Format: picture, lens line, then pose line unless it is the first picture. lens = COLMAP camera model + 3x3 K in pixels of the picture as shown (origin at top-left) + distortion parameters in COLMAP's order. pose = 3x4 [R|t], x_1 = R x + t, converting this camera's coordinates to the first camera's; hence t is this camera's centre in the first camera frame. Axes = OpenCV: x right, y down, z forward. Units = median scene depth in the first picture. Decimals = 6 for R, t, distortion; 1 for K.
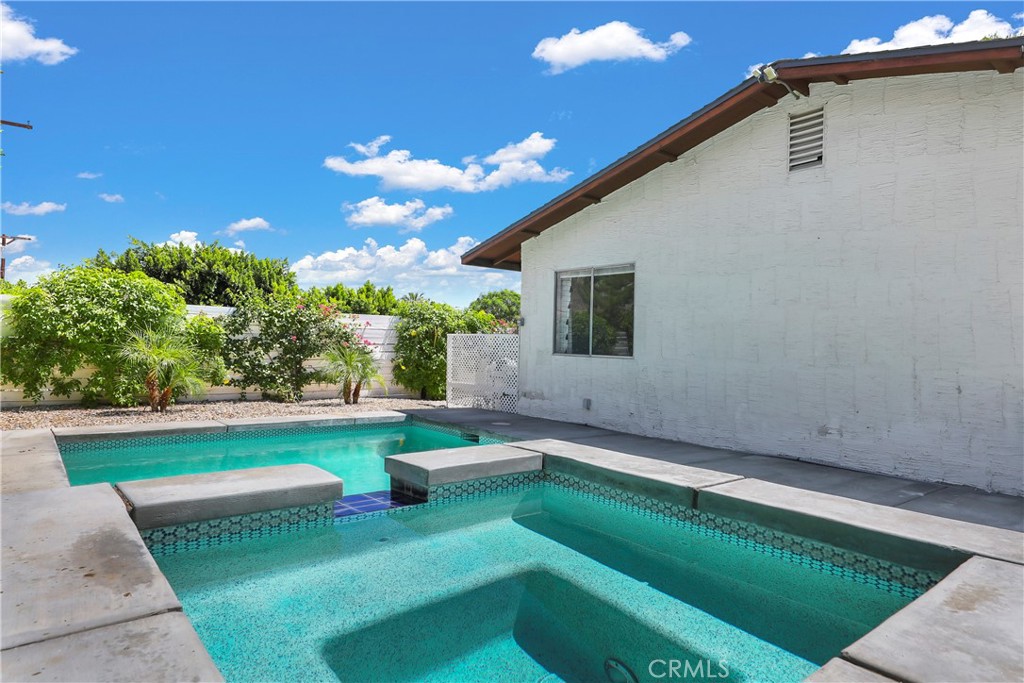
lens RADIAL K [[587.2, 0, 516.5], [0, 587.2, 338.7], [0, 0, 1]] dist [0.004804, 0.000069]
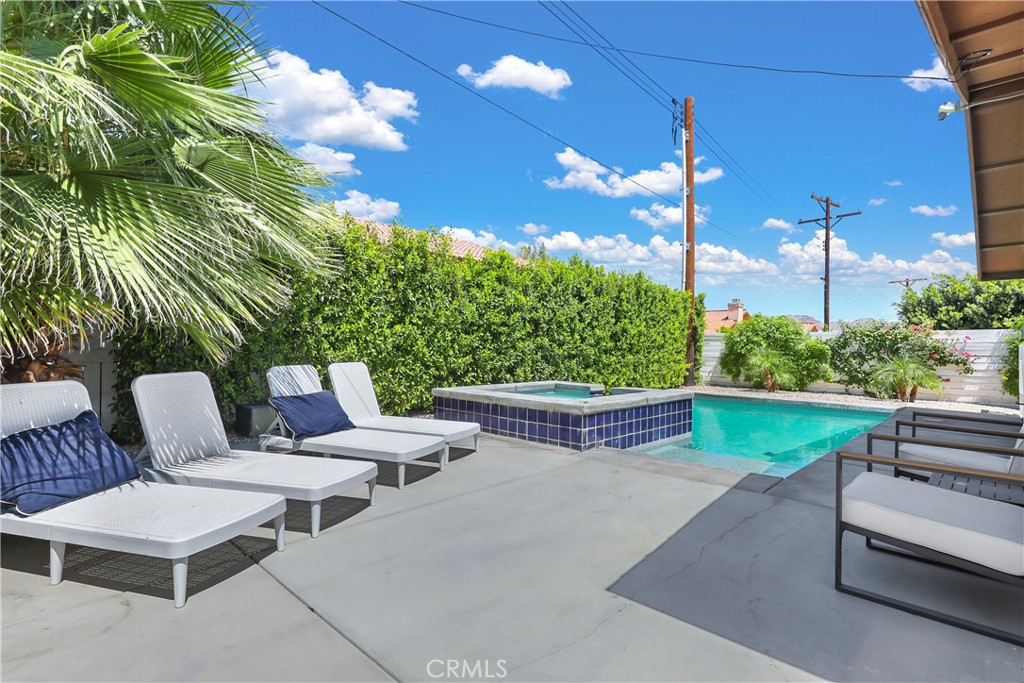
lens RADIAL K [[487.9, 0, 511.6], [0, 487.9, 342.7], [0, 0, 1]] dist [-0.010588, 0.000177]
pose [[0.099086, -0.033969, -0.994499, 0.674842], [0.002011, 0.999422, -0.033936, 0.015191], [0.995077, 0.001362, 0.099097, 0.032786]]
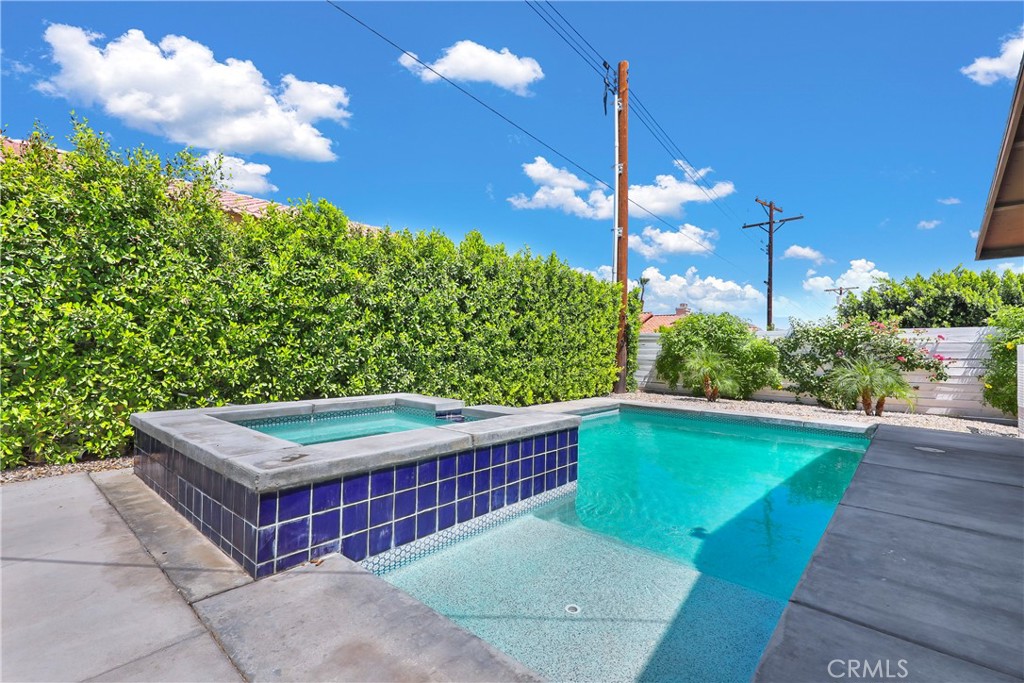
lens RADIAL K [[452.6, 0, 517.0], [0, 452.6, 345.9], [0, 0, 1]] dist [0.000639, -0.000425]
pose [[0.170162, -0.034049, -0.984828, 0.398801], [0.000715, 0.999407, -0.034429, 0.014151], [0.985416, 0.005154, 0.170085, 0.233145]]
